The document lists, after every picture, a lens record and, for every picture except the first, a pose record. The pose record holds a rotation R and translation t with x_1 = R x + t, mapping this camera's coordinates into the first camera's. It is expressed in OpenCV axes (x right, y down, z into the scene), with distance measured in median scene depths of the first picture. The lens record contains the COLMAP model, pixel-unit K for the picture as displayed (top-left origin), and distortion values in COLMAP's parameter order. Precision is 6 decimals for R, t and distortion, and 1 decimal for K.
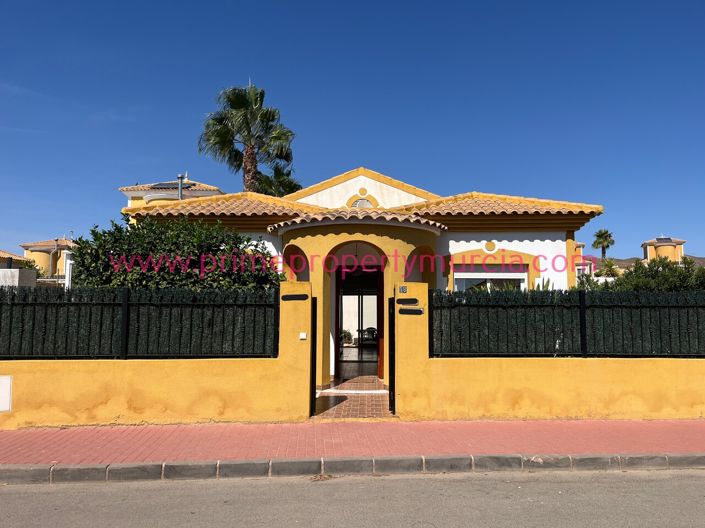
lens RADIAL K [[550.8, 0, 352.5], [0, 550.8, 264.0], [0, 0, 1]] dist [0.079286, -0.097777]
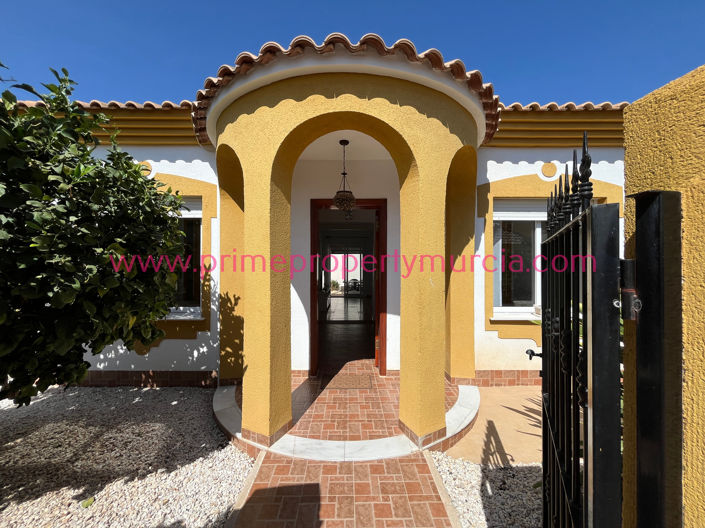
lens RADIAL K [[288.3, 0, 352.5], [0, 288.3, 264.0], [0, 0, 1]] dist [-0.000855, -0.000156]
pose [[0.999059, -0.002798, 0.043271, 0.003125], [-0.000958, 0.996248, 0.086543, 0.048839], [-0.043351, -0.086503, 0.995308, 0.663022]]
